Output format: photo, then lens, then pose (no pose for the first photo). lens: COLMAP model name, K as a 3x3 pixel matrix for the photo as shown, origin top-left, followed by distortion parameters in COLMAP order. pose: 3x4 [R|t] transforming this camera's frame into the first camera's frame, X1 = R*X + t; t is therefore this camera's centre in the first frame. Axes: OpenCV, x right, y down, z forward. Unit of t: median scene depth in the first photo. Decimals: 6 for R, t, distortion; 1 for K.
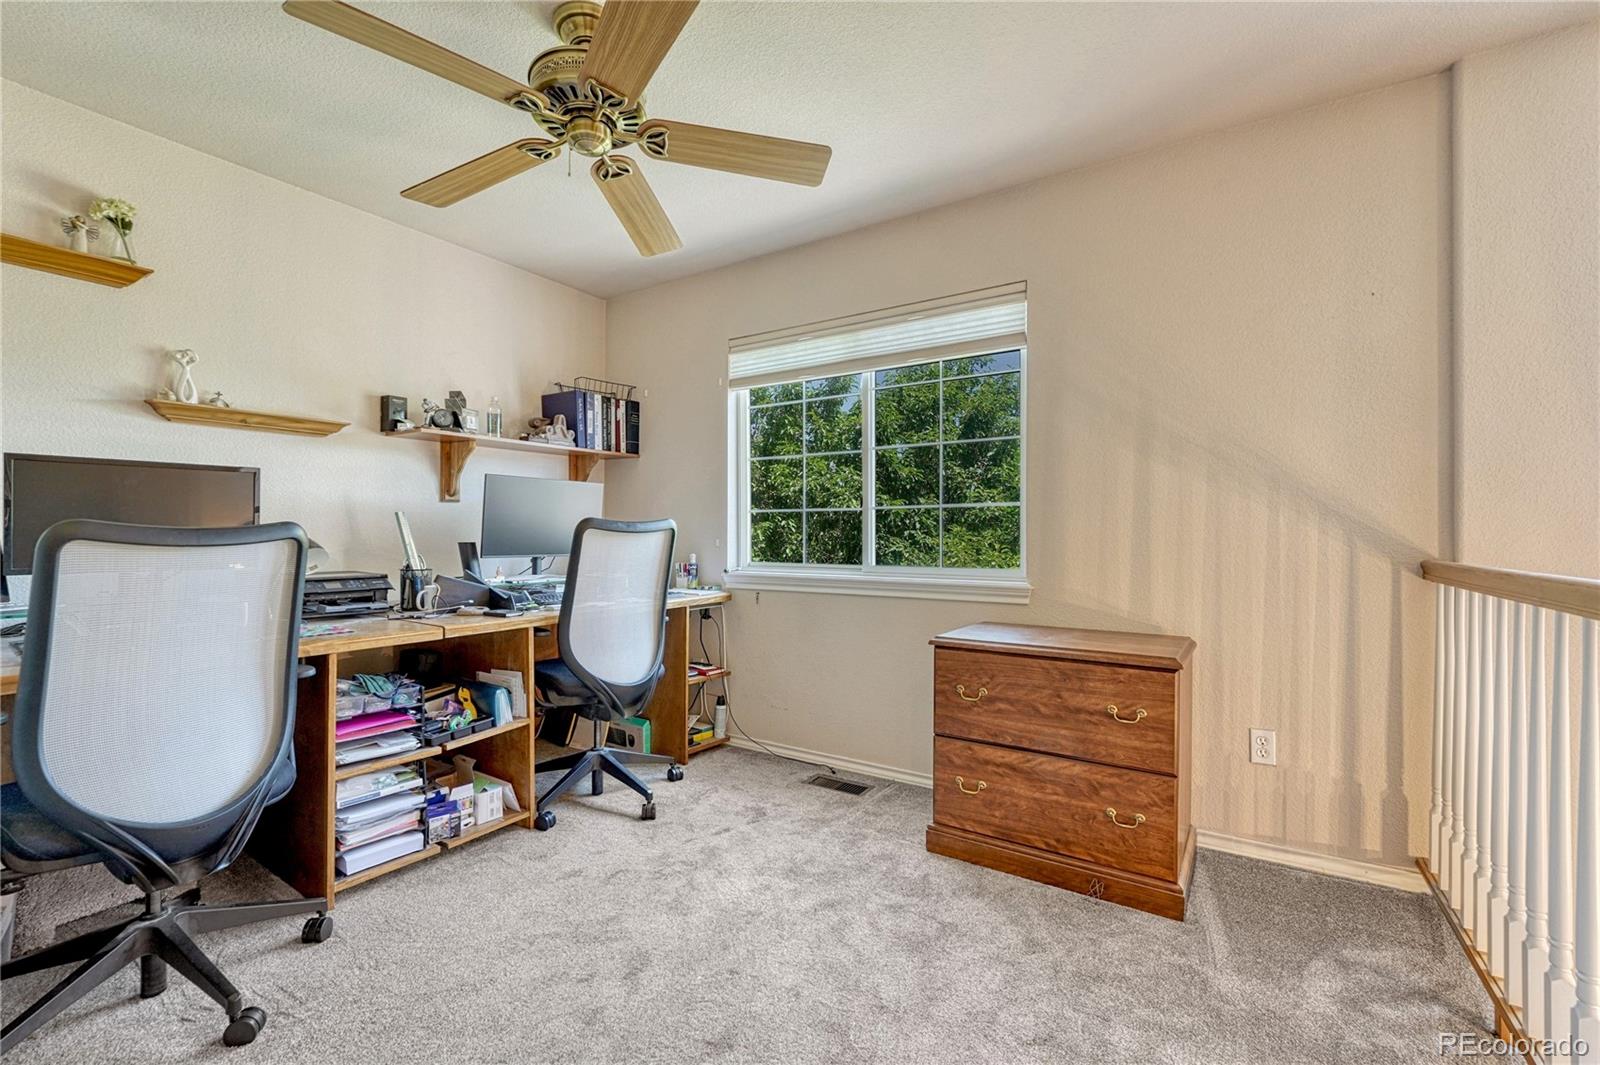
lens RADIAL K [[686.1, 0, 800.0], [0, 686.1, 532.5], [0, 0, 1]] dist [-0.000621, -0.000058]
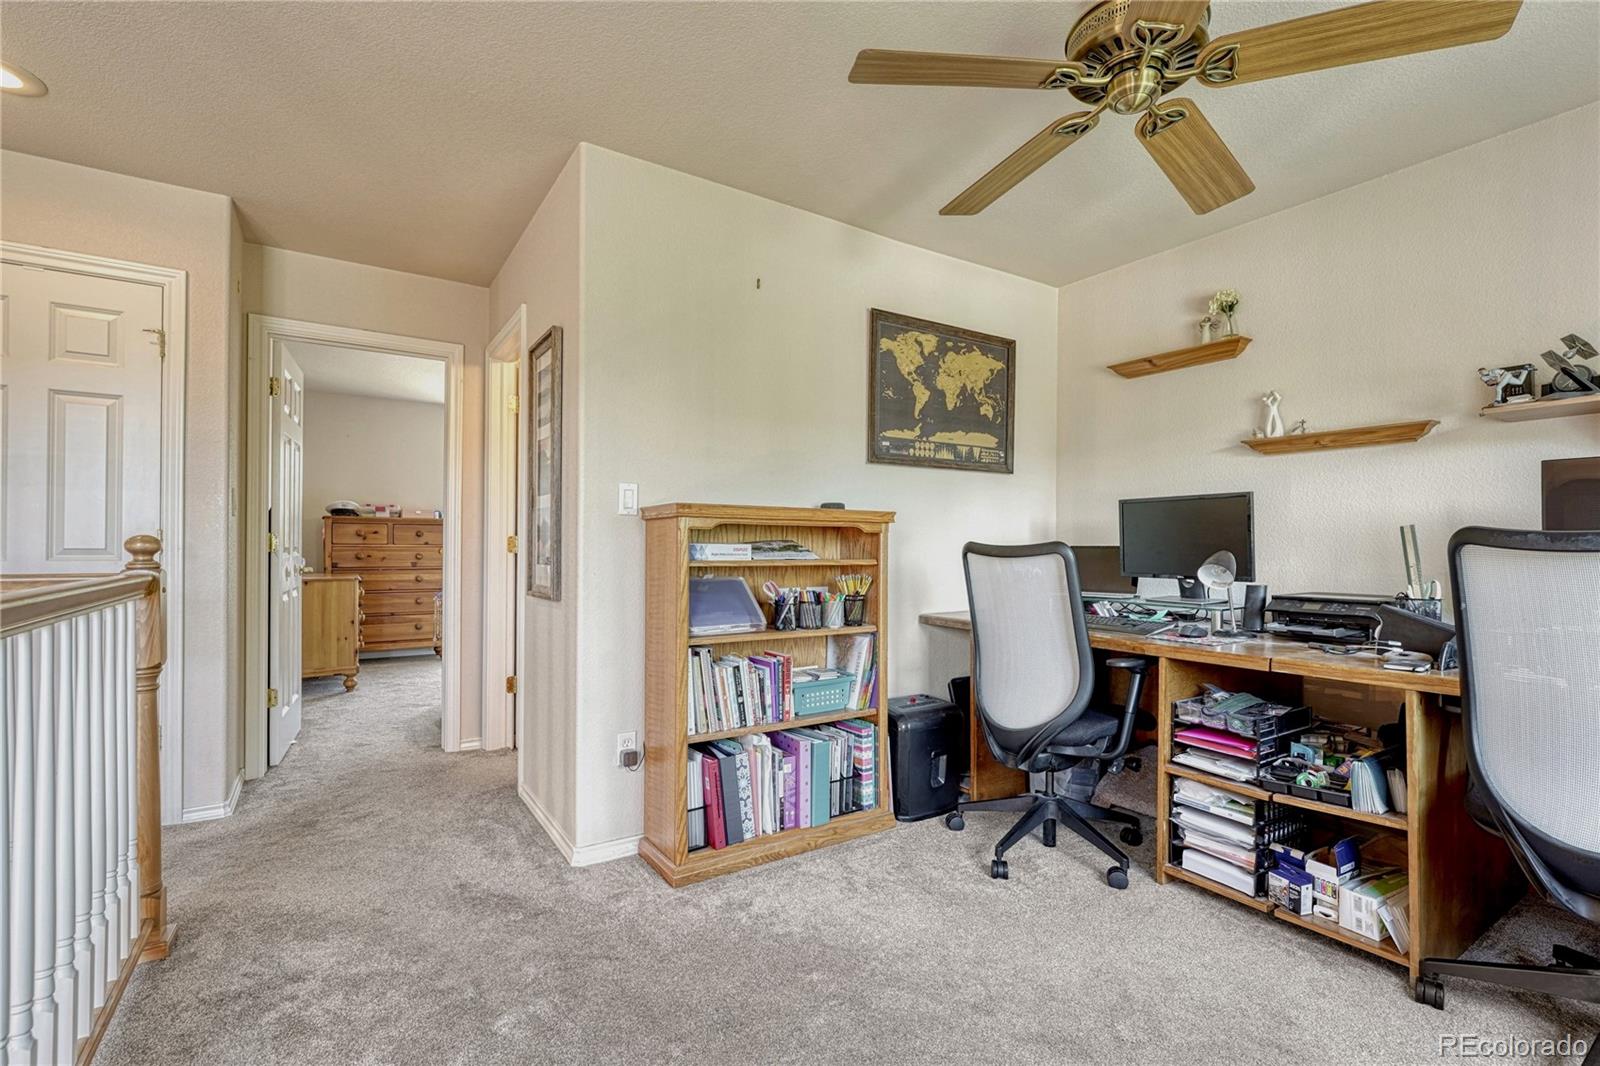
lens RADIAL K [[727.3, 0, 795.5], [0, 727.3, 538.6], [0, 0, 1]] dist [0.000398, 0.000046]
pose [[-0.402511, -0.011578, -0.915342, 0.573141], [-0.006308, 0.999931, -0.009874, -0.002553], [0.915393, 0.001800, -0.402556, 0.807414]]
